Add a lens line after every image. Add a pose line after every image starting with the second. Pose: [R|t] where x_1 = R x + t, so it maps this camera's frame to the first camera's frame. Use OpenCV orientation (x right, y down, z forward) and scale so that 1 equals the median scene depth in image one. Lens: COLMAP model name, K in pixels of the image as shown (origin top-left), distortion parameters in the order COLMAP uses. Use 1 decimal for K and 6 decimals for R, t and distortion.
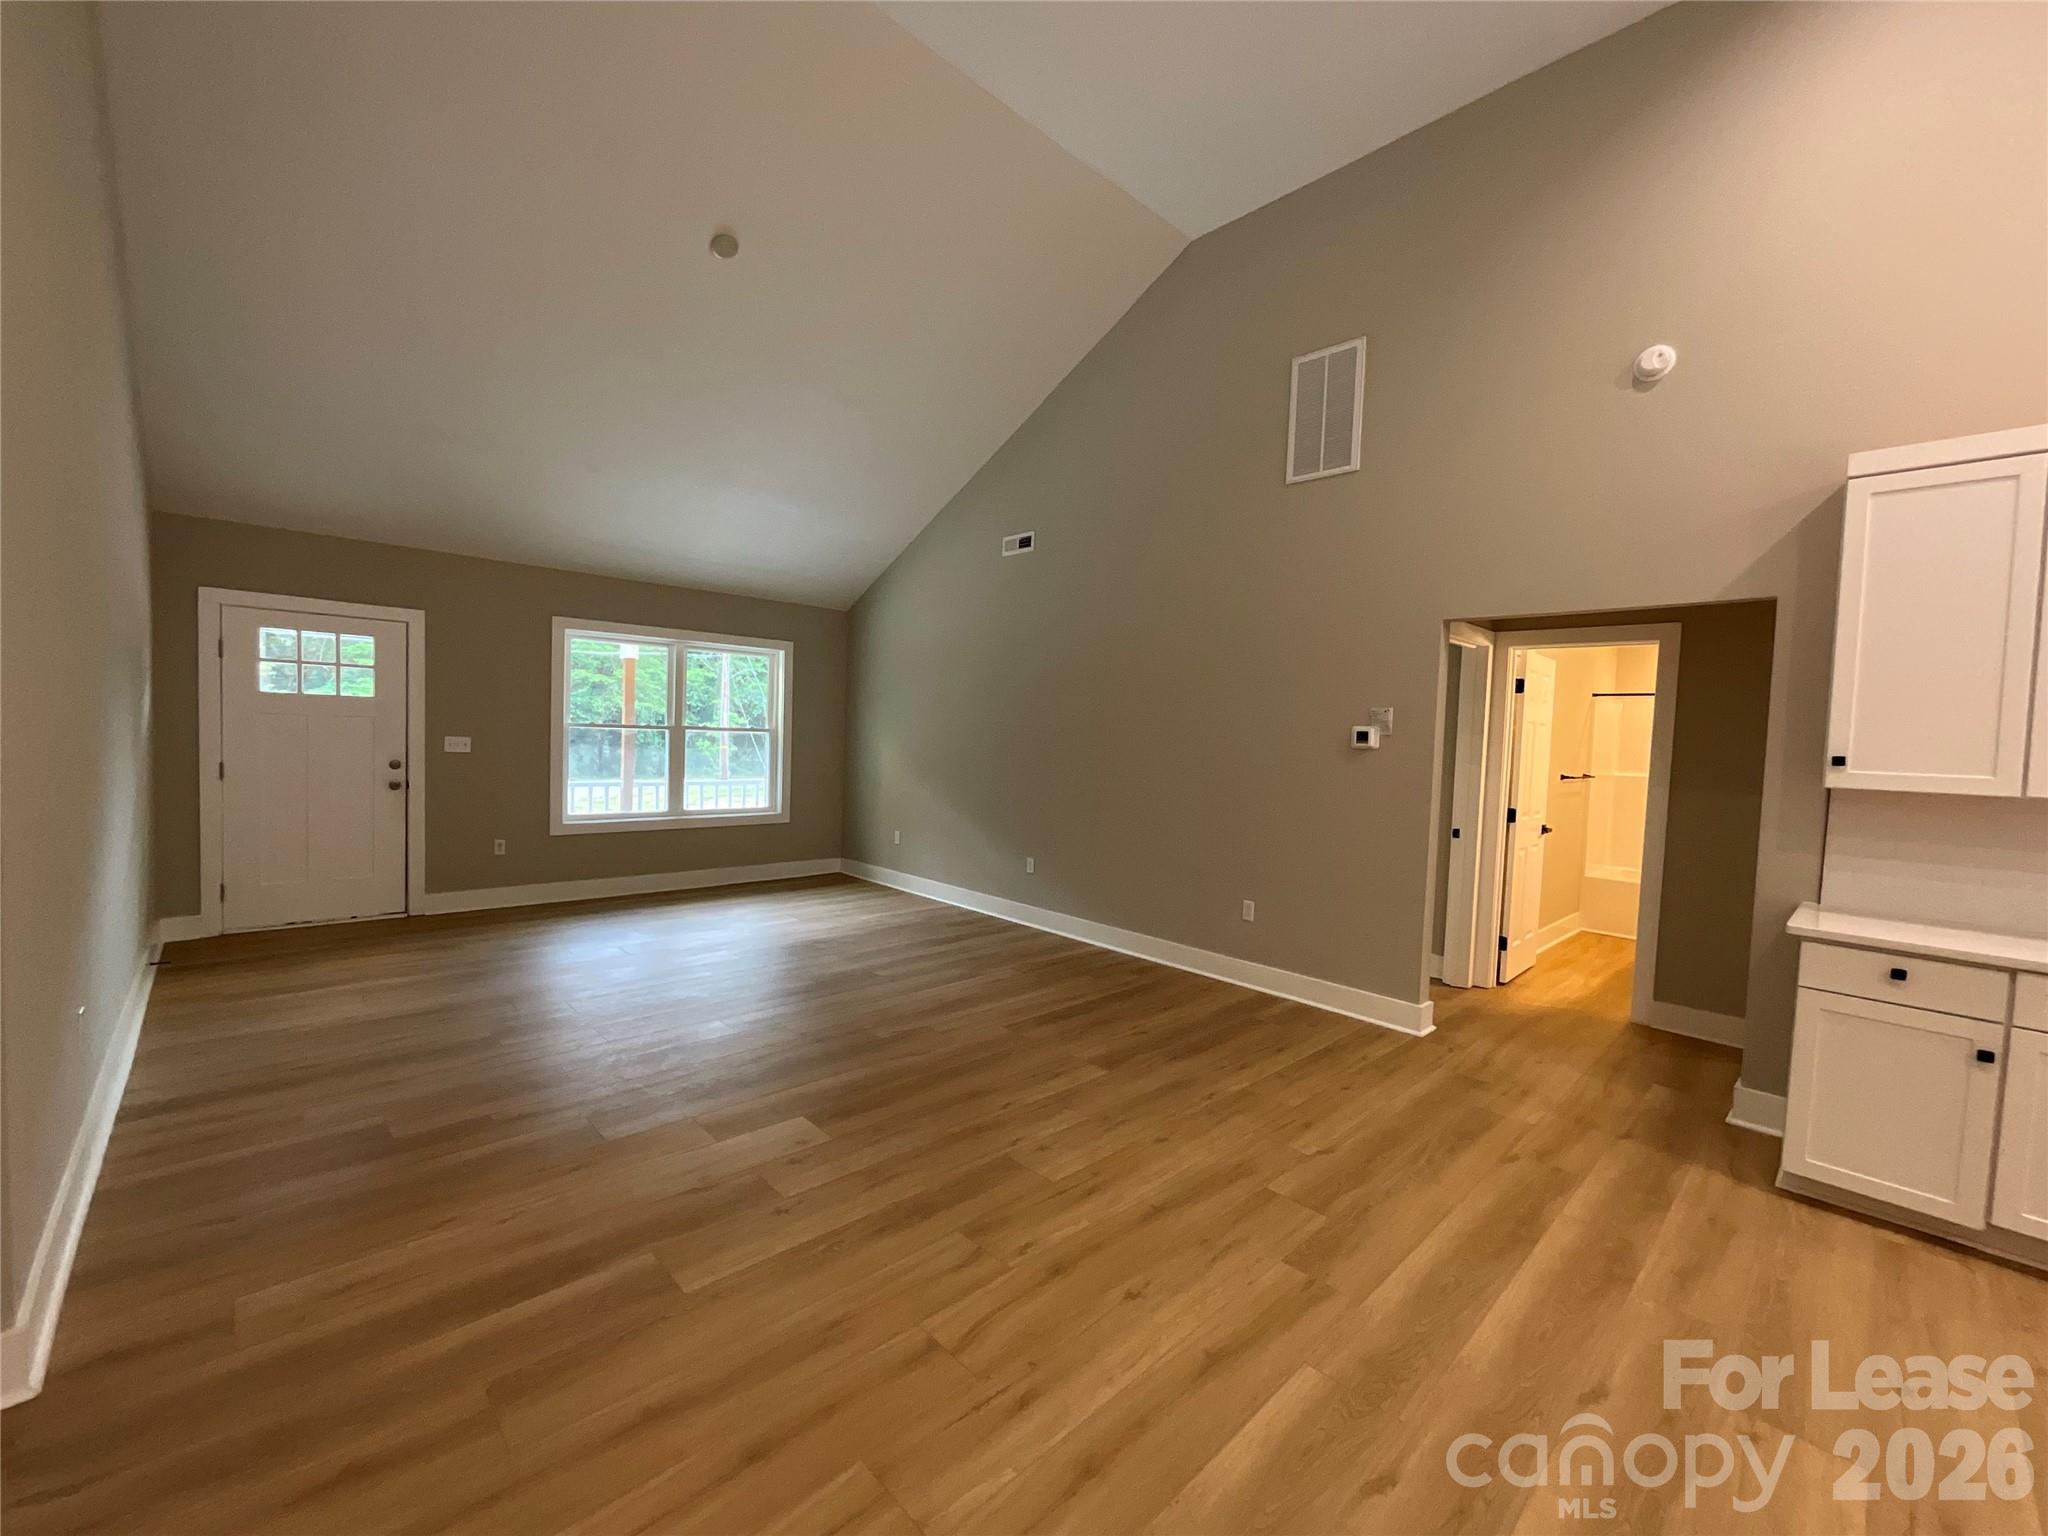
lens RADIAL K [[828.9, 0, 1024.0], [0, 828.9, 768.0], [0, 0, 1]] dist [-0.012005, 0.000044]
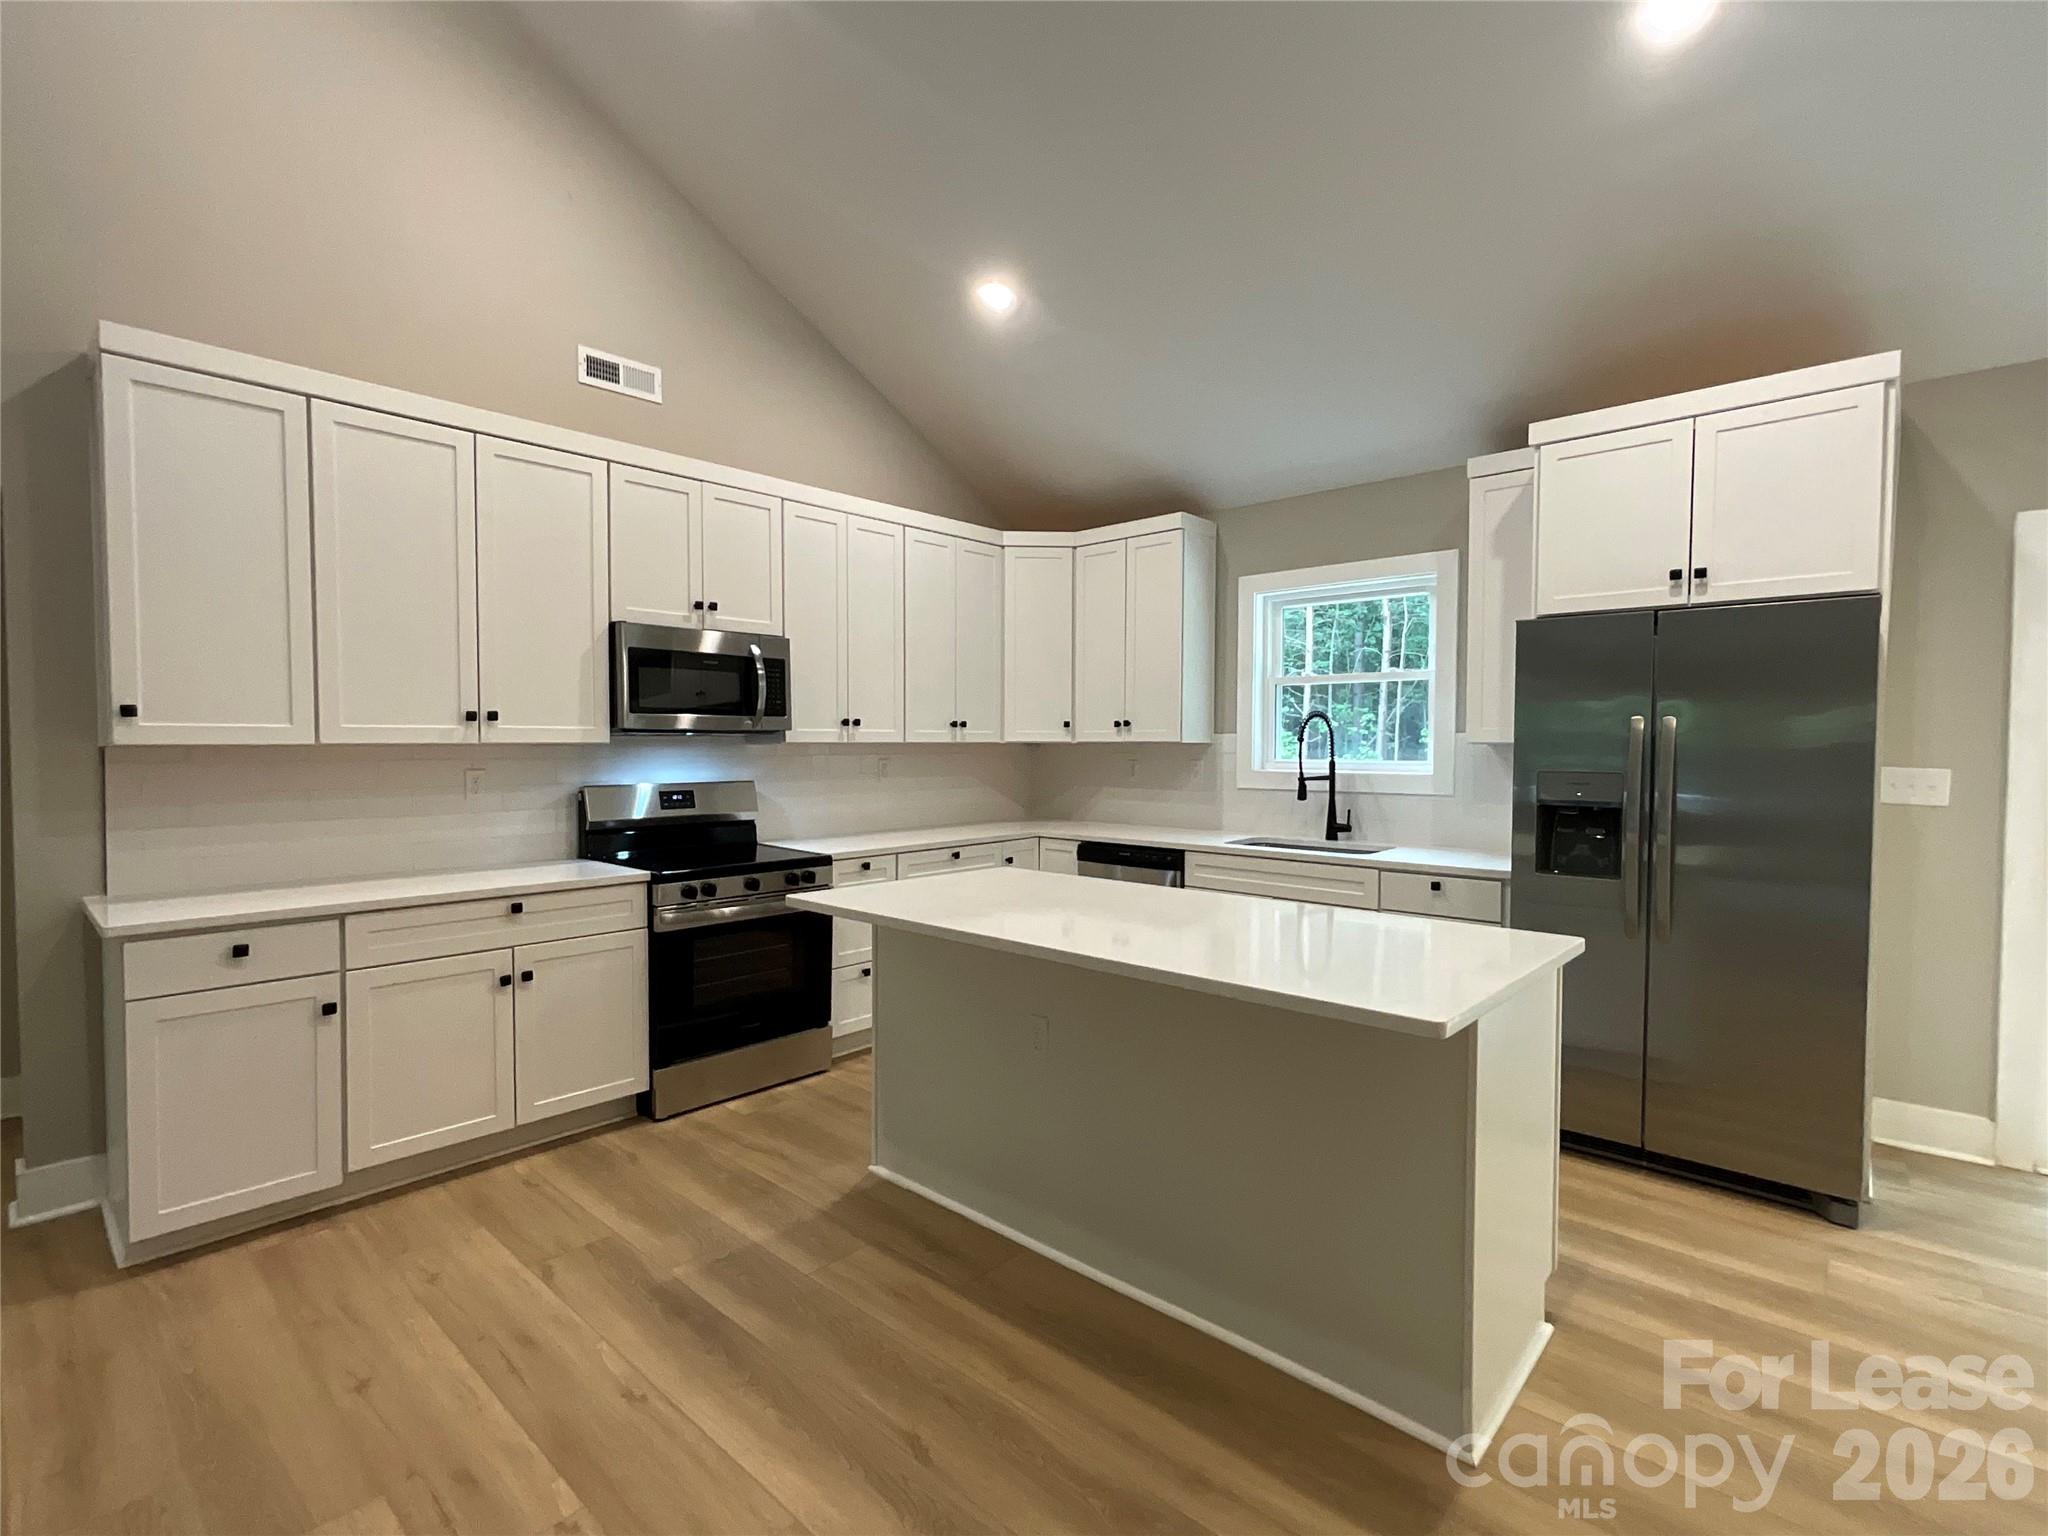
lens RADIAL K [[971.3, 0, 1024.0], [0, 971.3, 768.0], [0, 0, 1]] dist [0.004406, 0.000521]
pose [[-0.090401, -0.069001, 0.993512, -0.029937], [0.033162, 0.996835, 0.072249, 0.007250], [-0.995353, 0.039478, -0.087826, 0.219072]]
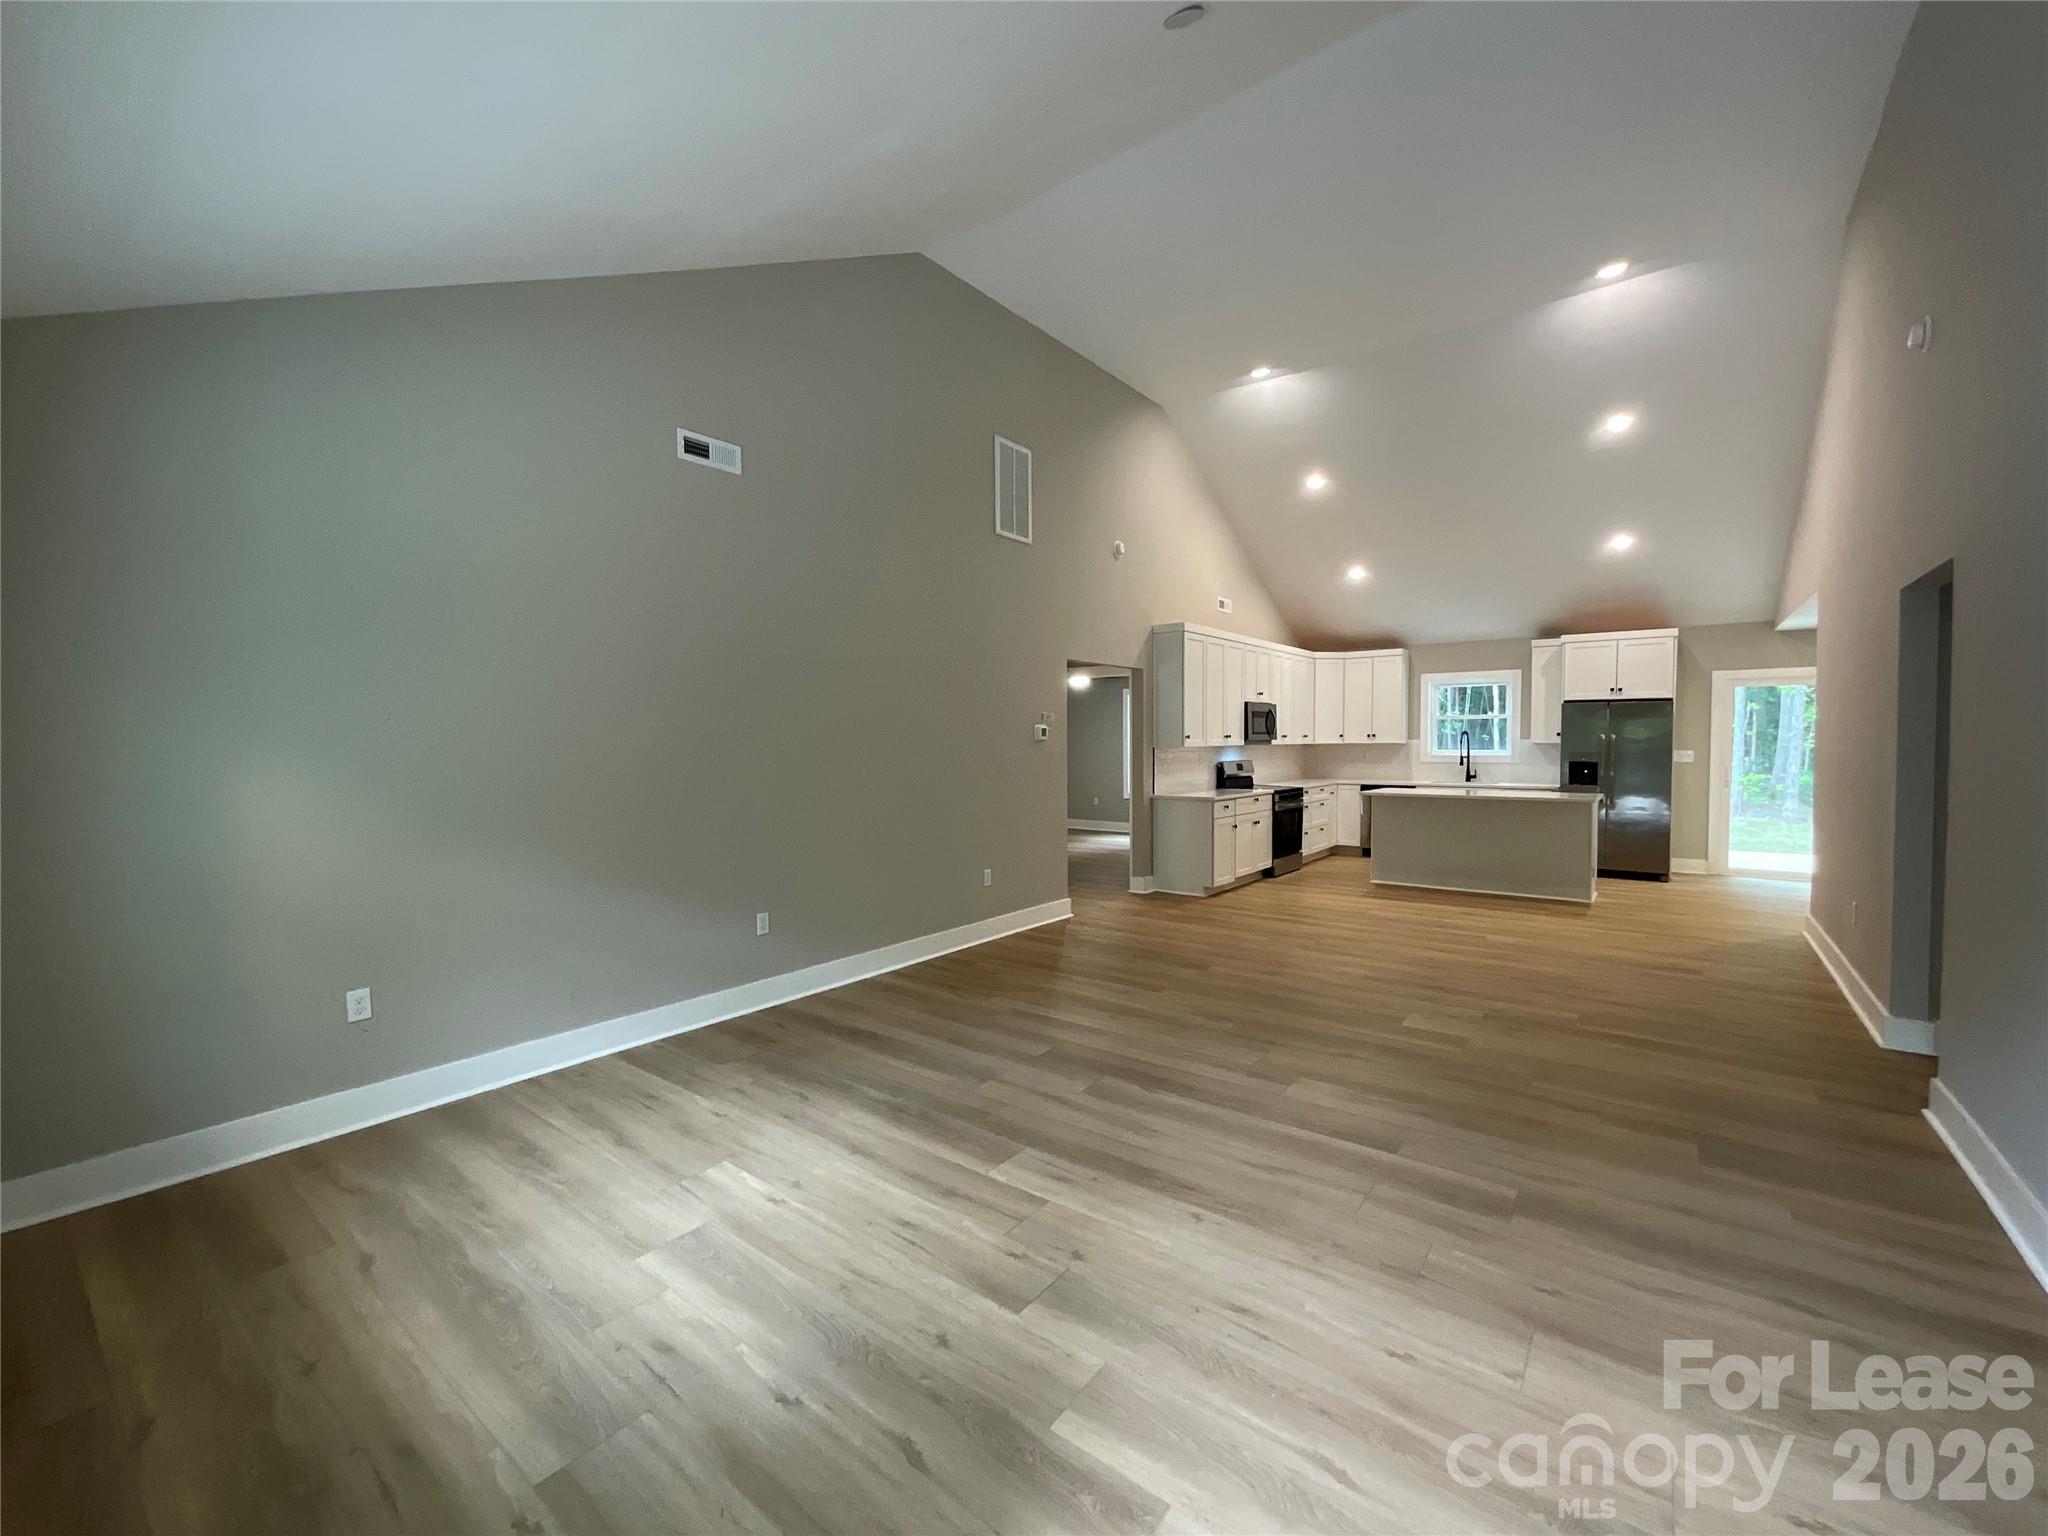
lens RADIAL K [[830.4, 0, 1024.0], [0, 830.4, 768.0], [0, 0, 1]] dist [-0.016247, -0.000005]
pose [[-0.156463, -0.072587, 0.985013, -1.609014], [0.037749, 0.996128, 0.079402, -0.143594], [-0.986962, 0.049607, -0.153117, 1.958277]]
